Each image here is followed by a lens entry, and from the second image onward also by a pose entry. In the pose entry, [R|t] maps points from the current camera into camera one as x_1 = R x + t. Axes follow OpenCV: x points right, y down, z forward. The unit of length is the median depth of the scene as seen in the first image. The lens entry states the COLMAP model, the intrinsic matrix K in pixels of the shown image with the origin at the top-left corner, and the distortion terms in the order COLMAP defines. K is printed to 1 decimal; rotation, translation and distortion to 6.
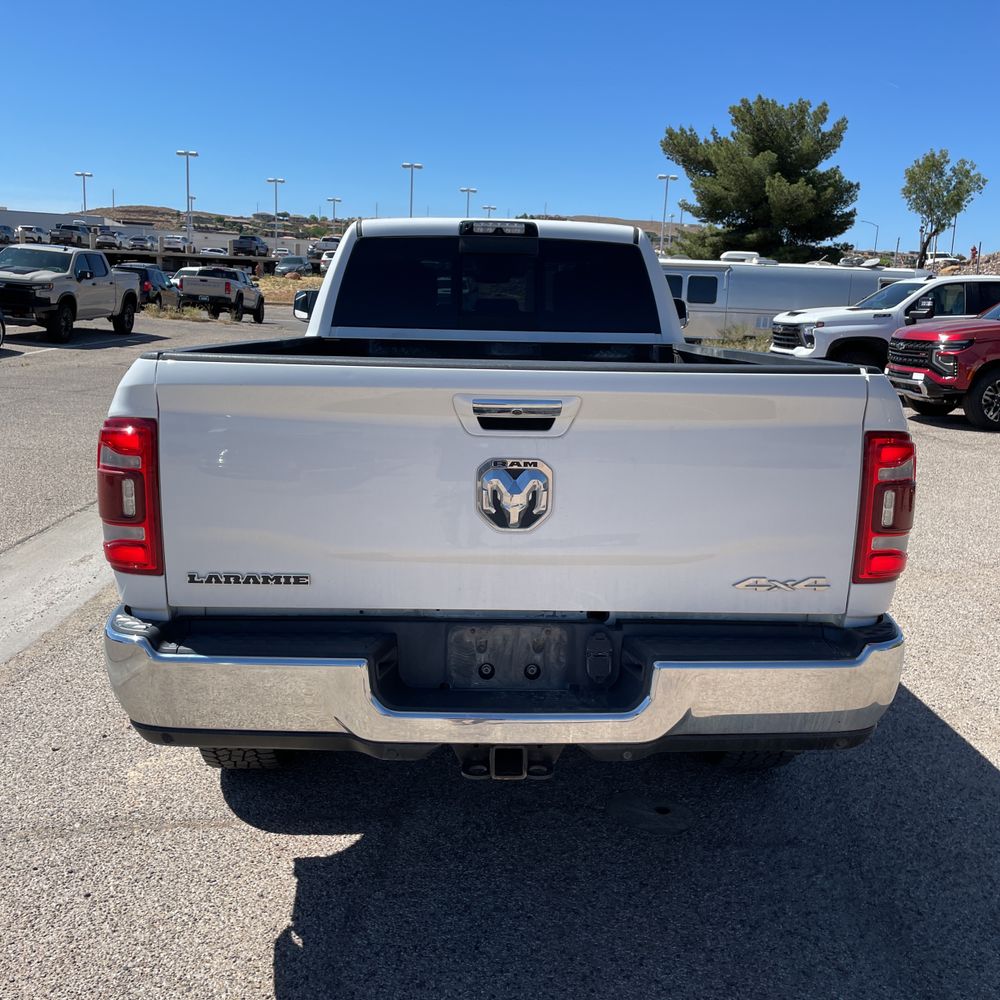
lens RADIAL K [[1015.6, 0, 516.6], [0, 1015.6, 498.3], [0, 0, 1]] dist [0.037466, 0.000000]
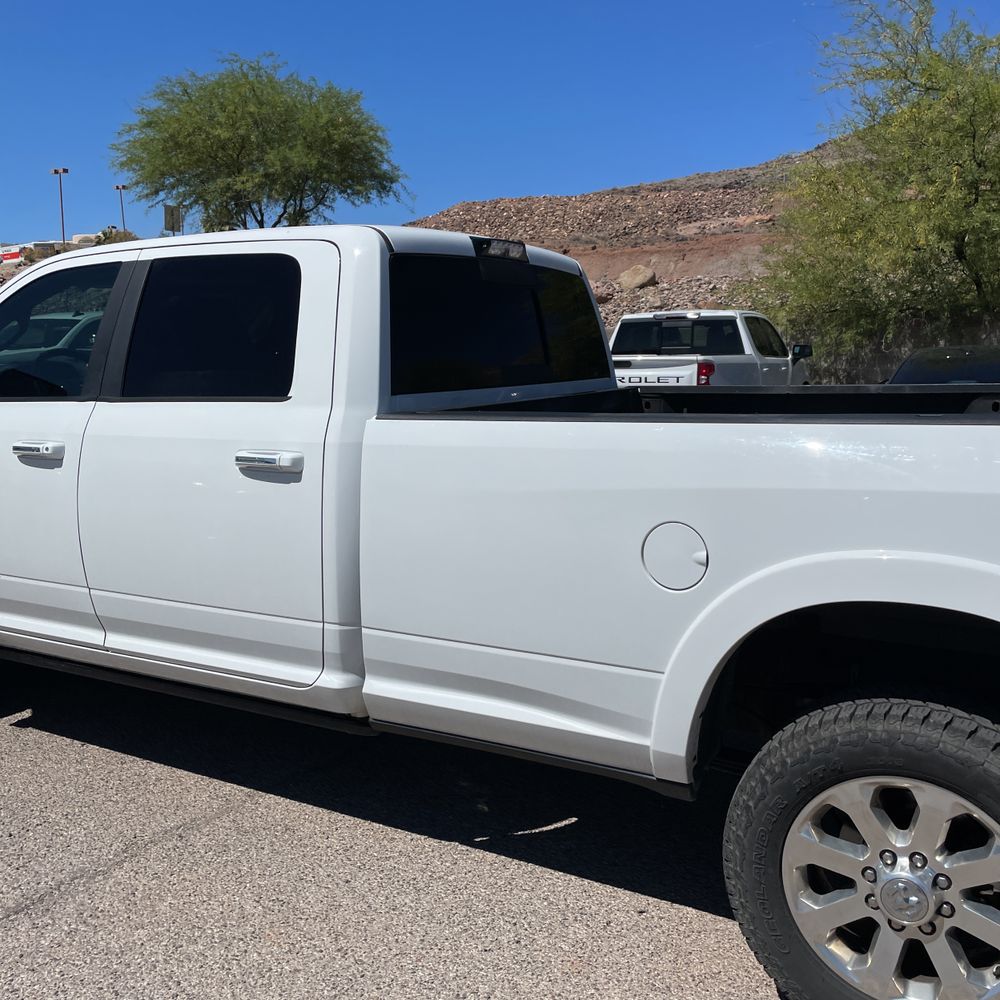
lens RADIAL K [[1015.6, 0, 519.1], [0, 1015.6, 493.0], [0, 0, 1]] dist [0.037466, 0.000000]
pose [[0.516004, -0.149326, 0.843470, -0.671470], [0.178746, 0.981781, 0.064462, -0.136692], [-0.837729, 0.117504, 0.533295, 0.613786]]
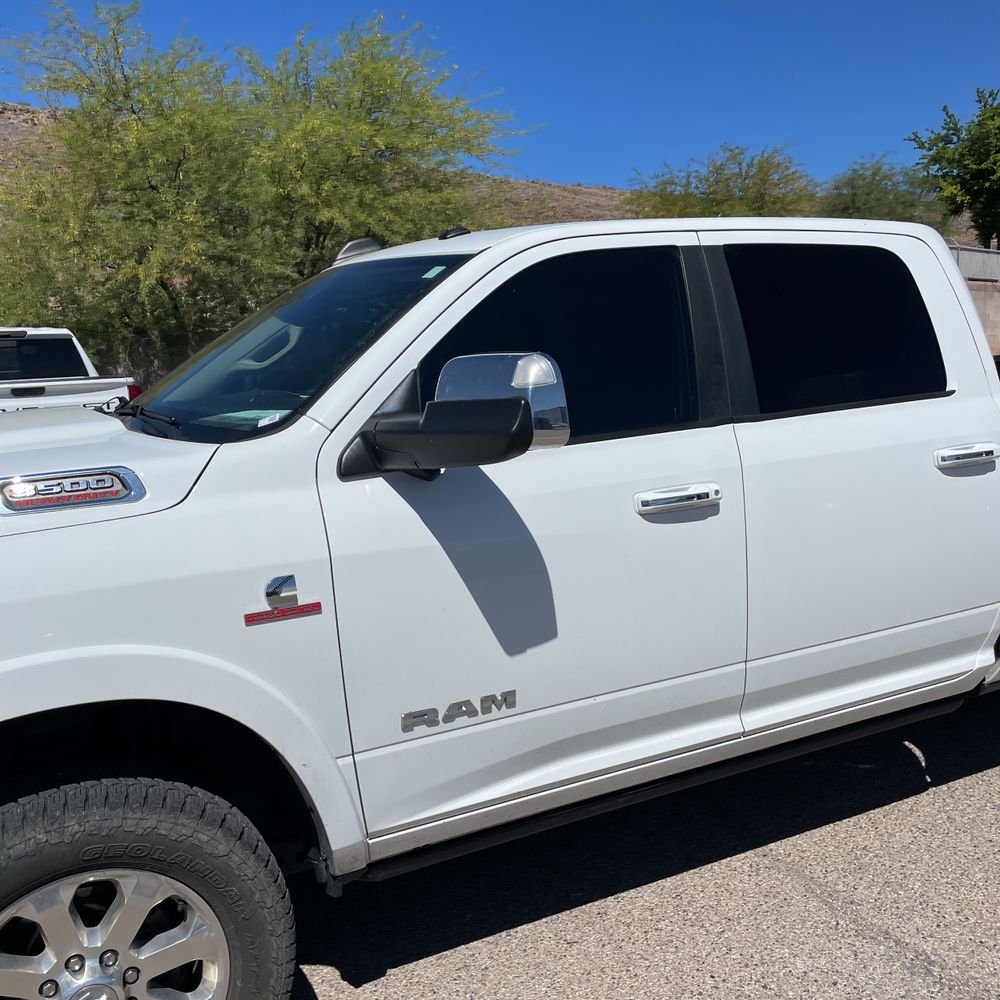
lens RADIAL K [[1015.6, 0, 478.6], [0, 1015.6, 504.1], [0, 0, 1]] dist [0.037466, 0.000000]
pose [[-0.423132, -0.147256, 0.894022, -0.658342], [0.202949, 0.946231, 0.251909, -0.331624], [-0.883046, 0.288031, -0.370496, 1.569307]]
